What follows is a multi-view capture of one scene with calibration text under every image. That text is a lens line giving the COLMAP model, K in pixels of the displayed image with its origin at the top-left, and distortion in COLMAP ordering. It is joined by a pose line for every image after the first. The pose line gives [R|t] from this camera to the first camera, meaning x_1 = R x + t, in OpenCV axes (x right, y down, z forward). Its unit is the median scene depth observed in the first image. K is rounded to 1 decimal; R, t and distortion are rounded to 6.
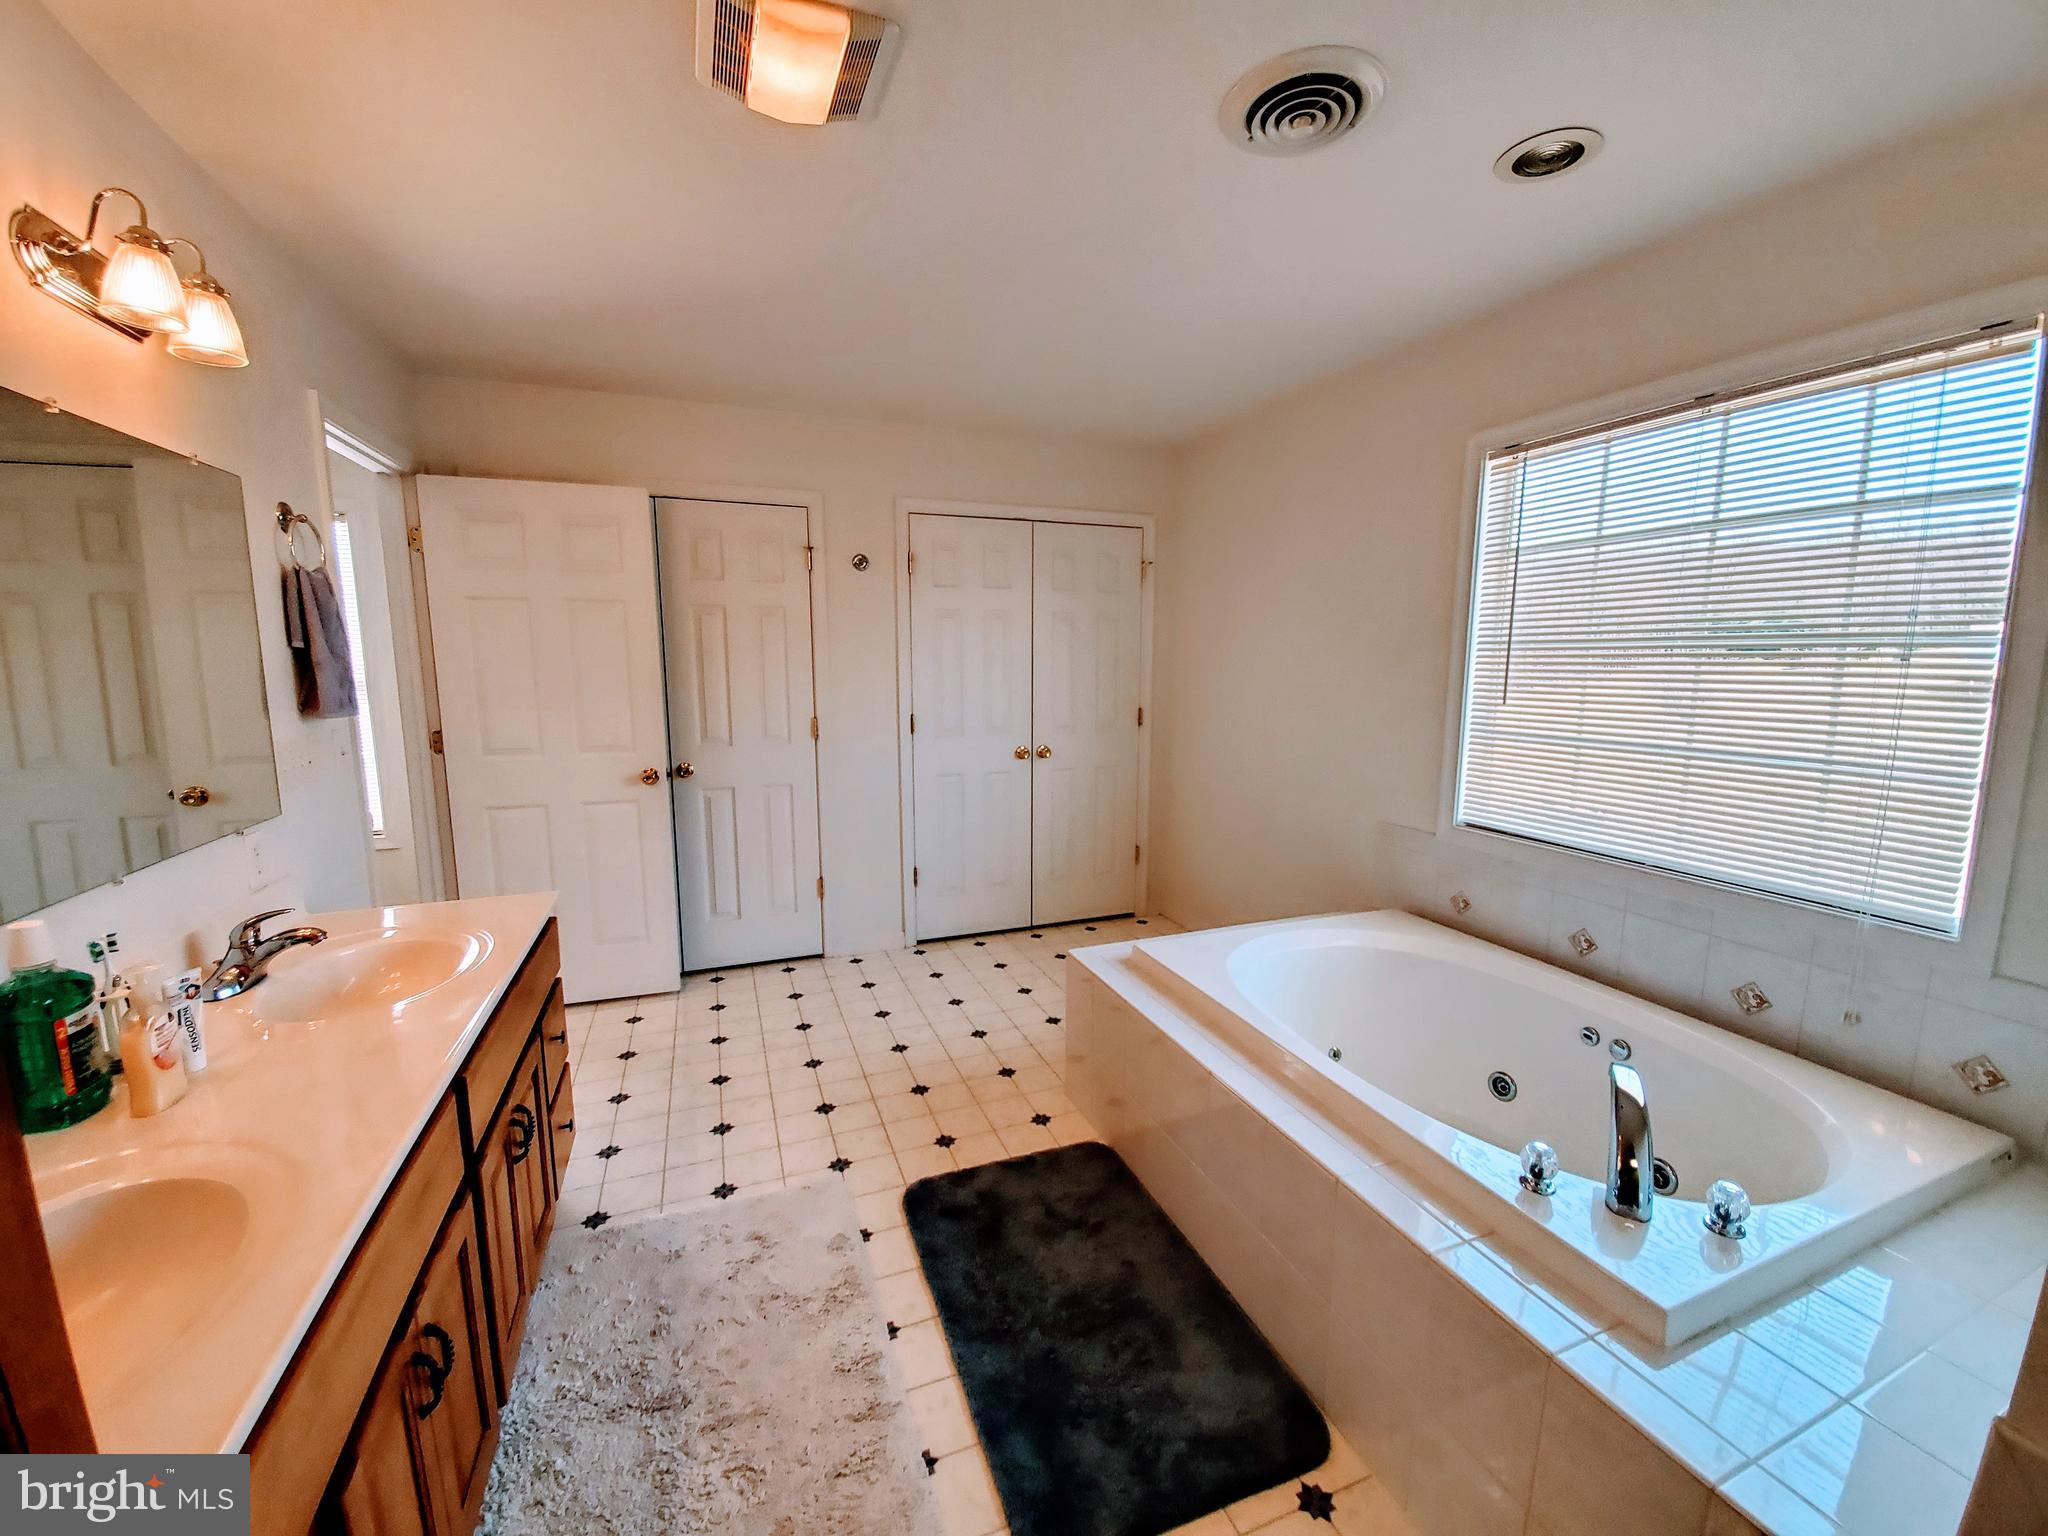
lens RADIAL K [[804.0, 0, 1025.6], [0, 804.0, 774.5], [0, 0, 1]] dist [0.006504, -0.011844]
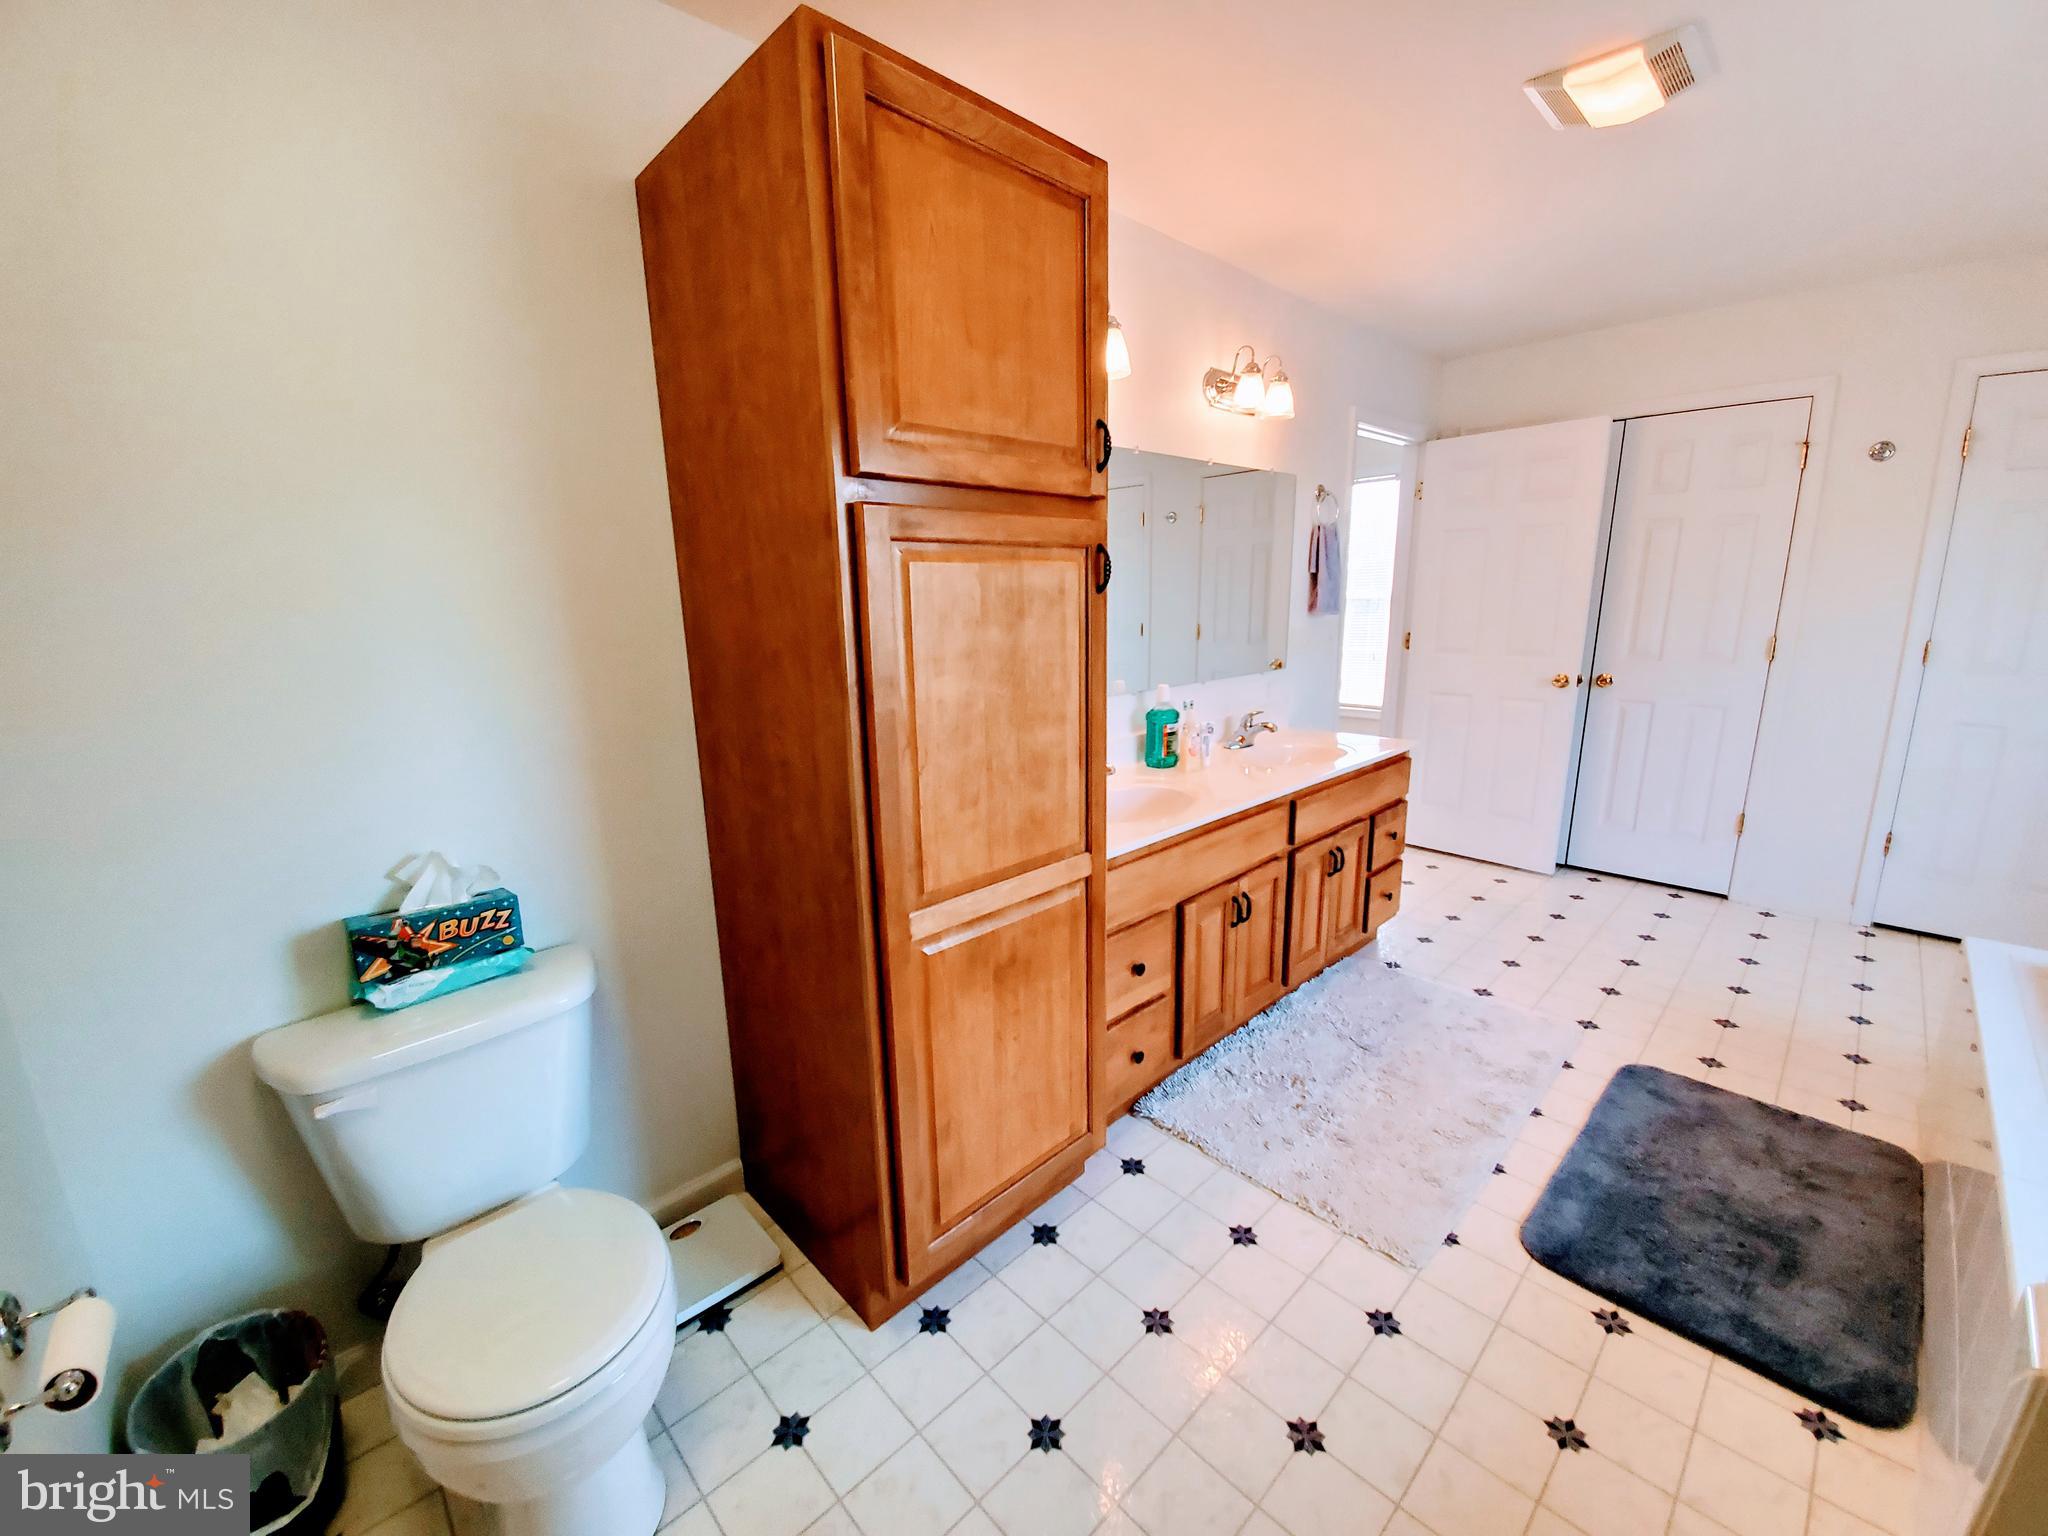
lens RADIAL K [[804.0, 0, 1024.4], [0, 804.0, 762.7], [0, 0, 1]] dist [0.006504, -0.011844]
pose [[0.379009, 0.182718, -0.907175, 0.441701], [-0.112988, 0.982116, 0.150607, 0.045553], [0.918469, 0.045419, 0.392876, -0.193436]]
